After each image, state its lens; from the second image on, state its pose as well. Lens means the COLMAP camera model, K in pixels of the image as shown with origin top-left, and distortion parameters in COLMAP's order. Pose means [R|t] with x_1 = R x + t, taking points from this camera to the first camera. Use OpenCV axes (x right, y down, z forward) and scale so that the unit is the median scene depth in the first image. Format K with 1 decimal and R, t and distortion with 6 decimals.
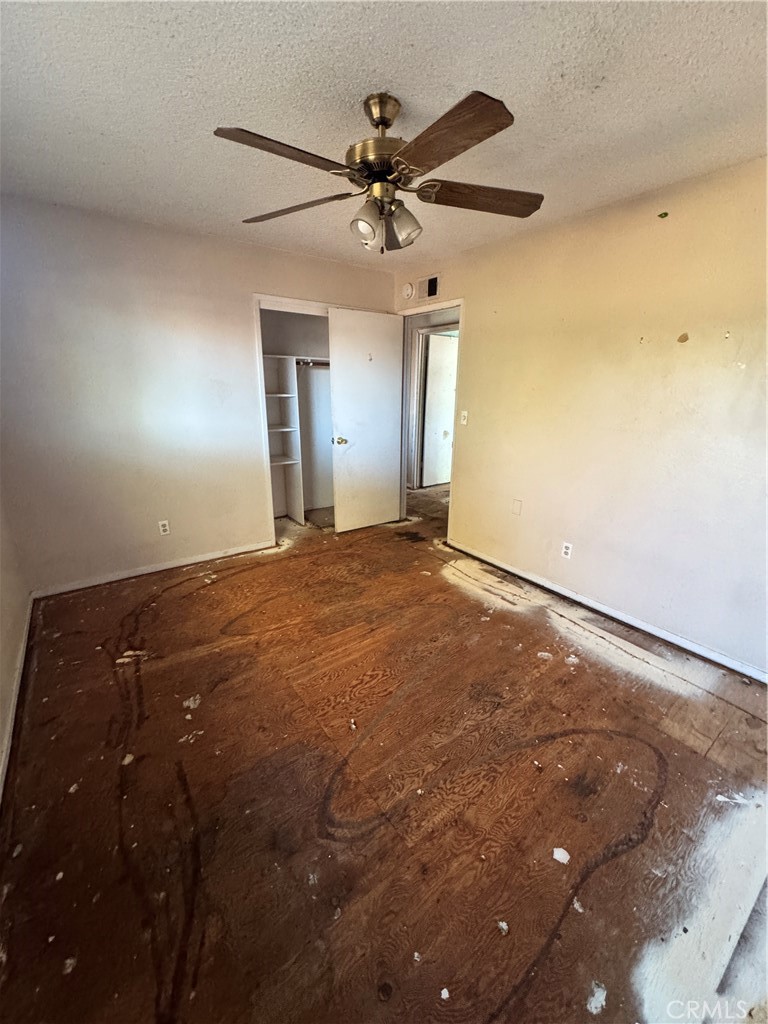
lens RADIAL K [[409.6, 0, 388.9], [0, 409.6, 514.0], [0, 0, 1]] dist [-0.005063, 0.000615]
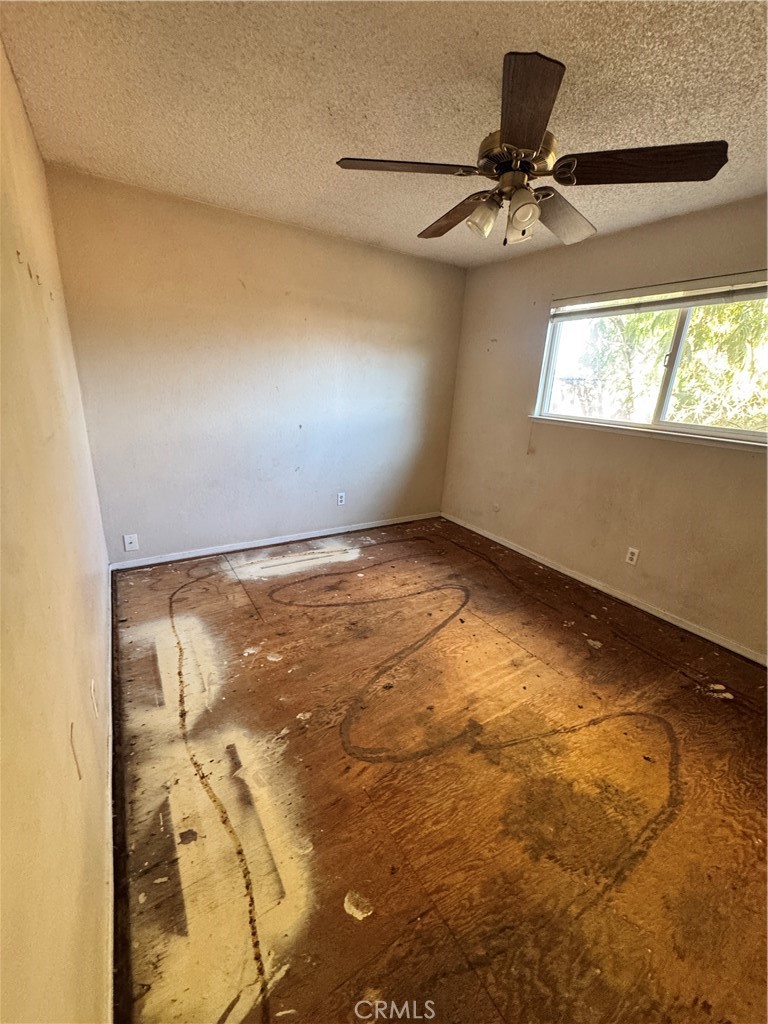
lens RADIAL K [[409.6, 0, 385.5], [0, 409.6, 513.8], [0, 0, 1]] dist [-0.005063, 0.000615]
pose [[-0.994760, -0.088702, 0.050844, 0.089684], [-0.041932, 0.807505, 0.588369, -0.389538], [-0.093246, 0.583153, -0.806993, 1.246442]]
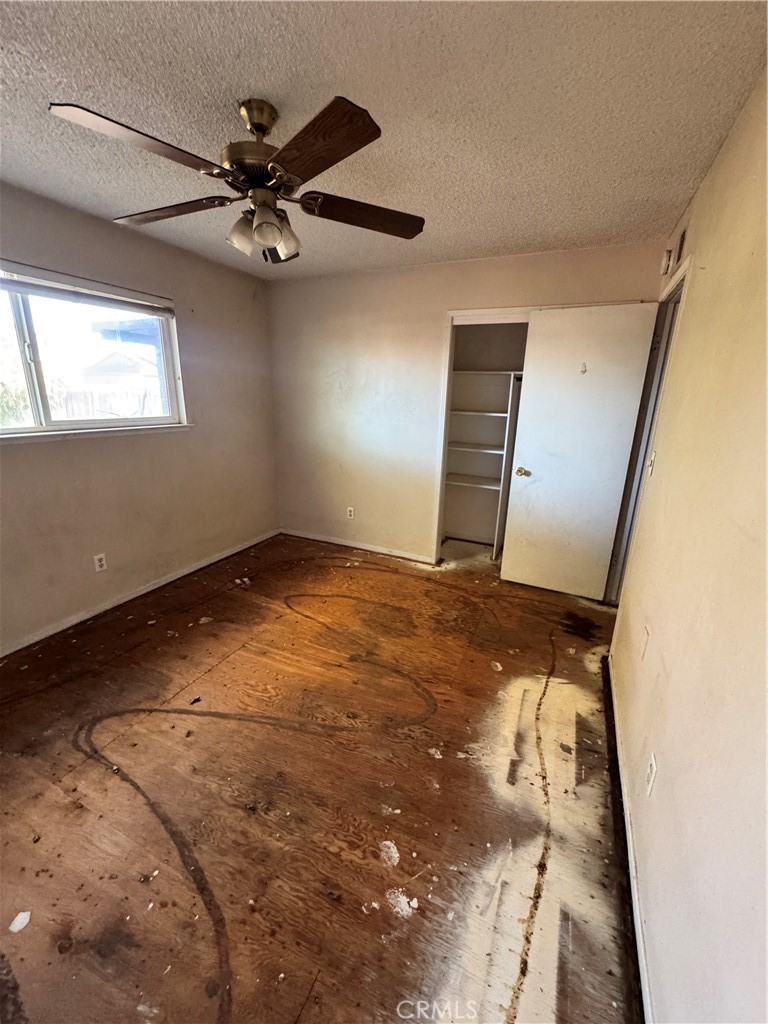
lens RADIAL K [[409.6, 0, 381.4], [0, 409.6, 514.9], [0, 0, 1]] dist [-0.005063, 0.000615]
pose [[0.471520, 0.247490, -0.846415, 0.610453], [-0.288533, 0.950279, 0.117123, -0.148908], [0.833317, 0.188993, 0.519485, 0.478307]]
